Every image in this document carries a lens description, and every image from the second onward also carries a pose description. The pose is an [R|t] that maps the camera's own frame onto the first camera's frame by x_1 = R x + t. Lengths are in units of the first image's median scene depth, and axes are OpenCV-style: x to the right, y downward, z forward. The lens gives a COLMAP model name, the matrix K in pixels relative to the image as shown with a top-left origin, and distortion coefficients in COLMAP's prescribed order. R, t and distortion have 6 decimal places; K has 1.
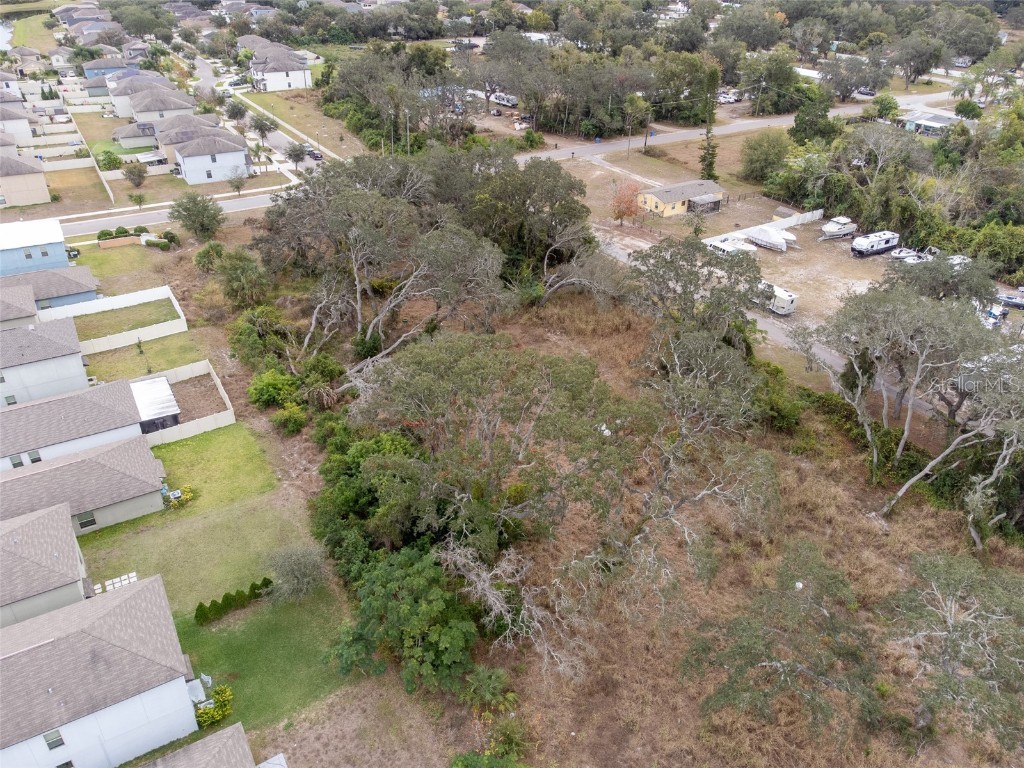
lens RADIAL K [[758.5, 0, 512.0], [0, 758.5, 384.0], [0, 0, 1]] dist [-0.007732, 0.038953]
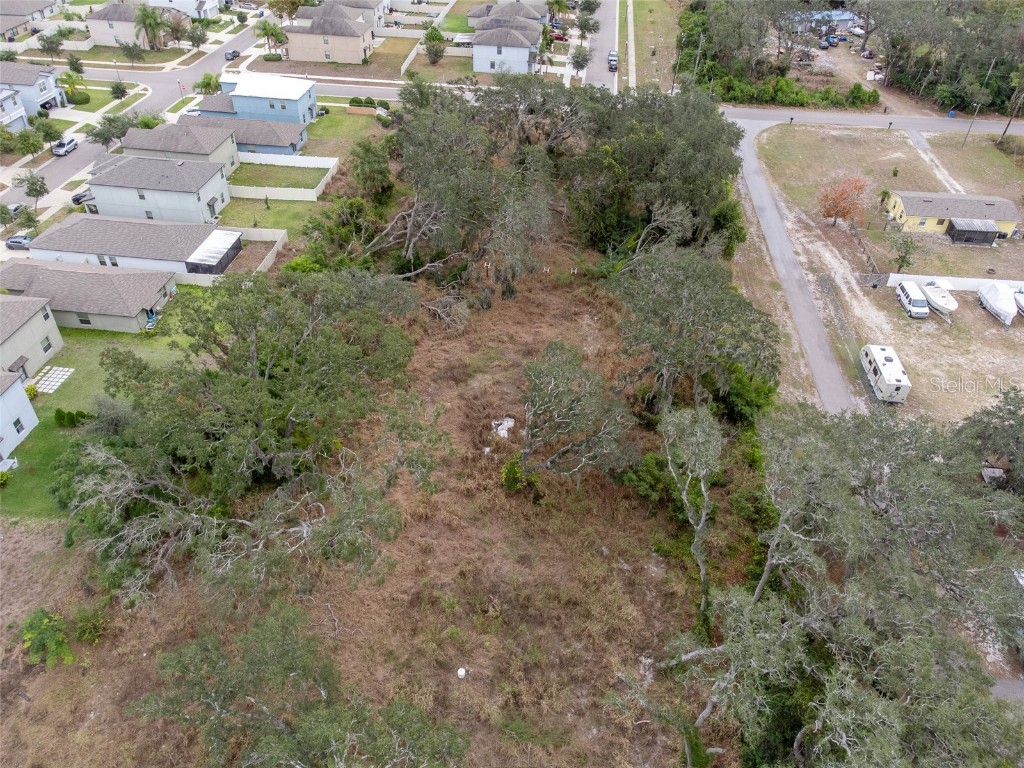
lens RADIAL K [[758.5, 0, 512.0], [0, 758.5, 384.0], [0, 0, 1]] dist [-0.007732, 0.038953]
pose [[0.789617, 0.389592, -0.474049, 0.366357], [-0.329726, 0.920956, 0.207658, -0.124219], [0.517480, -0.007664, 0.855661, 0.149549]]
